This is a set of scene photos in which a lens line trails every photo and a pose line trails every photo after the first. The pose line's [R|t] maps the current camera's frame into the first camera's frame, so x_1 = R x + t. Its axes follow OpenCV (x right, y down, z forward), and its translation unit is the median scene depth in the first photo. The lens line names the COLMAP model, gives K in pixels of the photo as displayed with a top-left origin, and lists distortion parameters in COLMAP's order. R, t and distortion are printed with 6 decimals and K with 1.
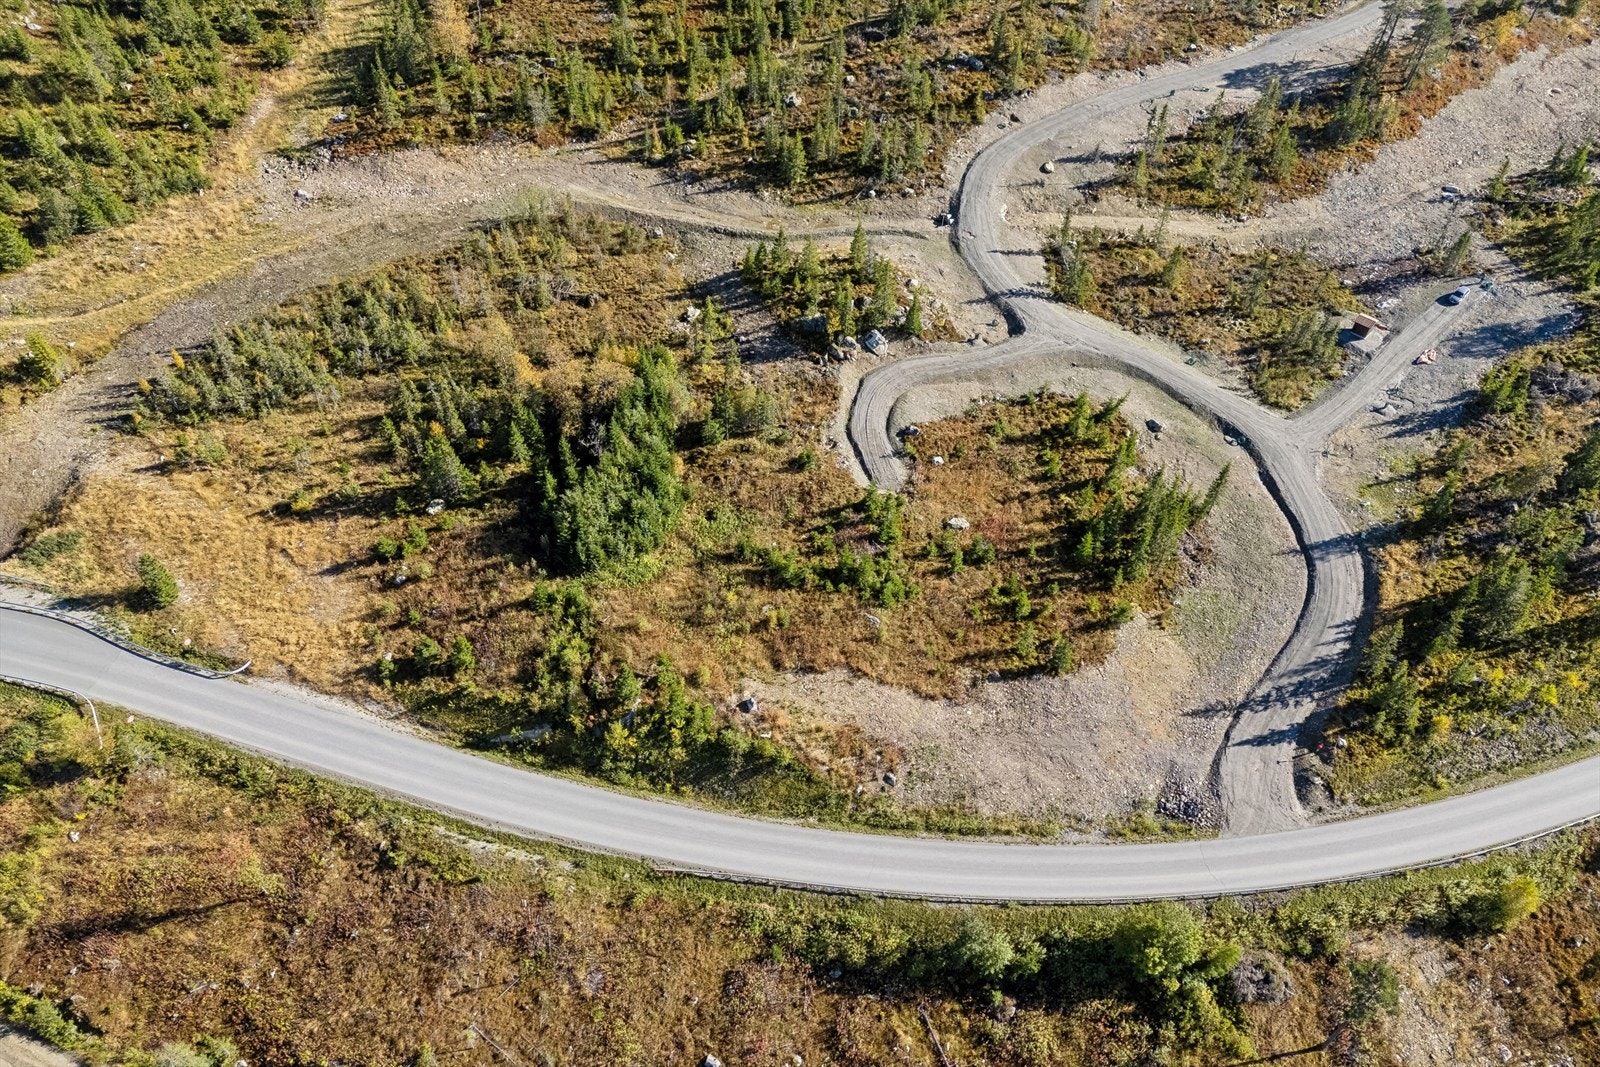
lens RADIAL K [[1206.2, 0, 793.5], [0, 1206.2, 541.2], [0, 0, 1]] dist [0.069567, -0.052923]
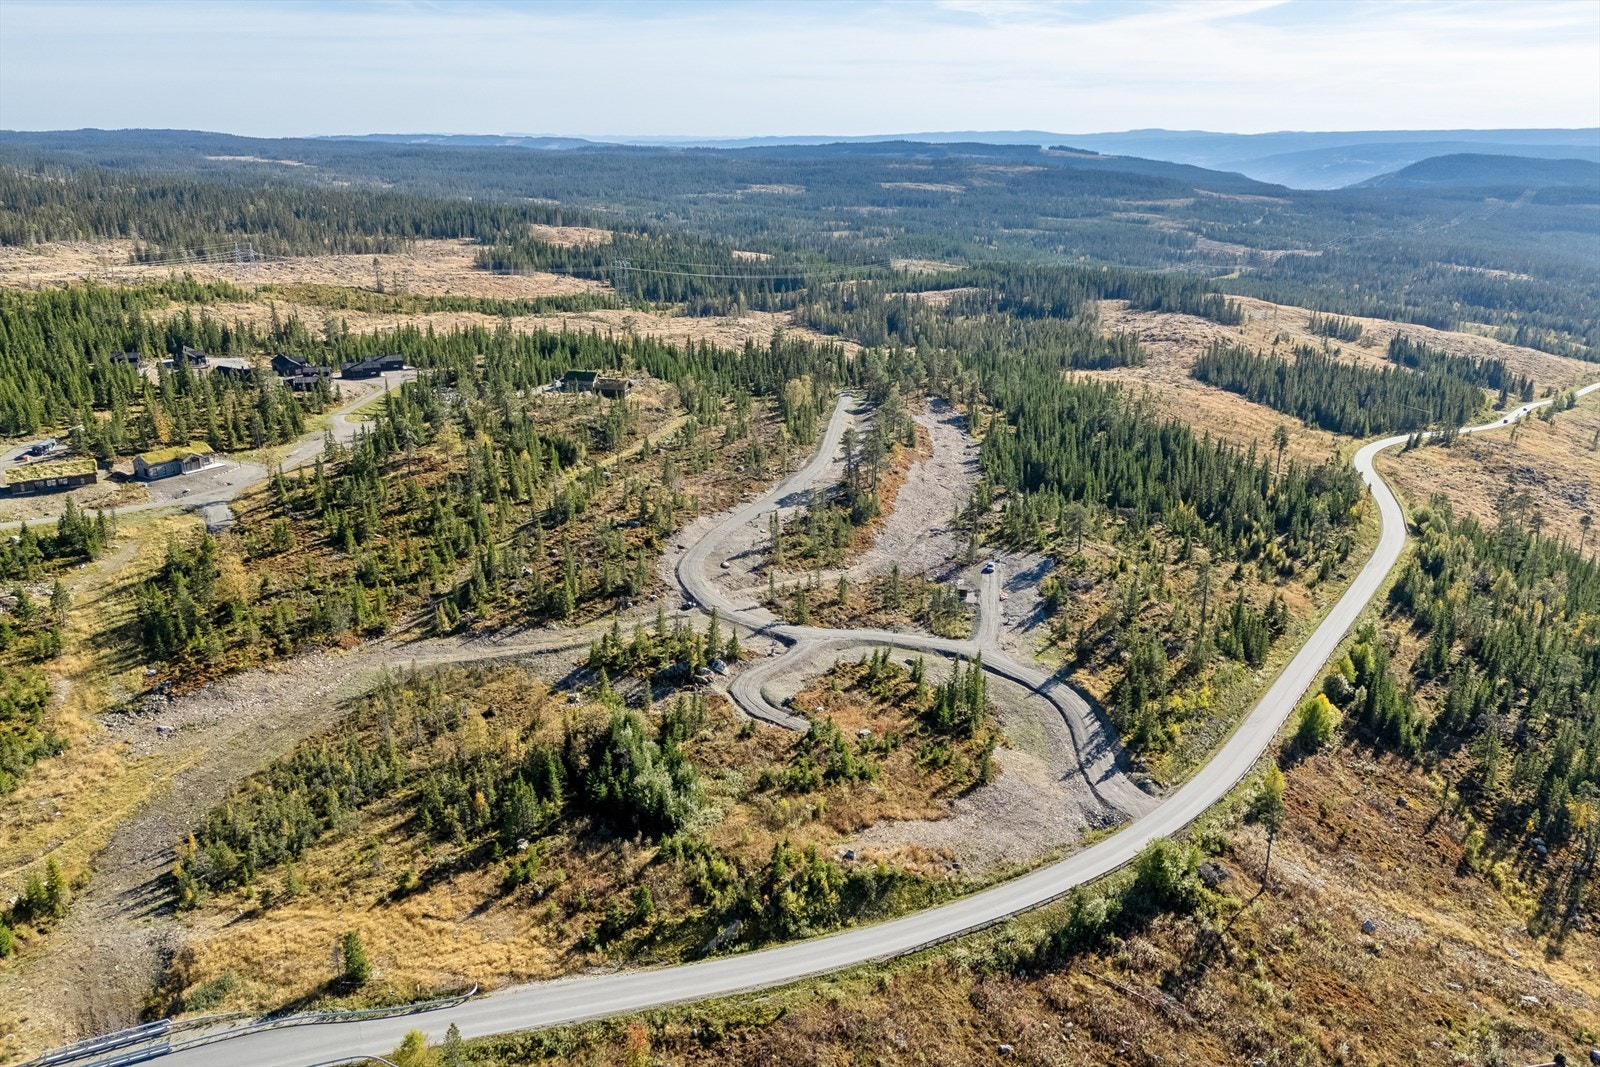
lens RADIAL K [[1206.2, 0, 793.5], [0, 1206.2, 541.2], [0, 0, 1]] dist [0.069567, -0.052923]
pose [[0.810658, -0.205082, 0.548430, -0.696649], [0.436791, 0.835588, -0.333176, 0.244958], [-0.389933, 0.509640, 0.766954, -0.173392]]
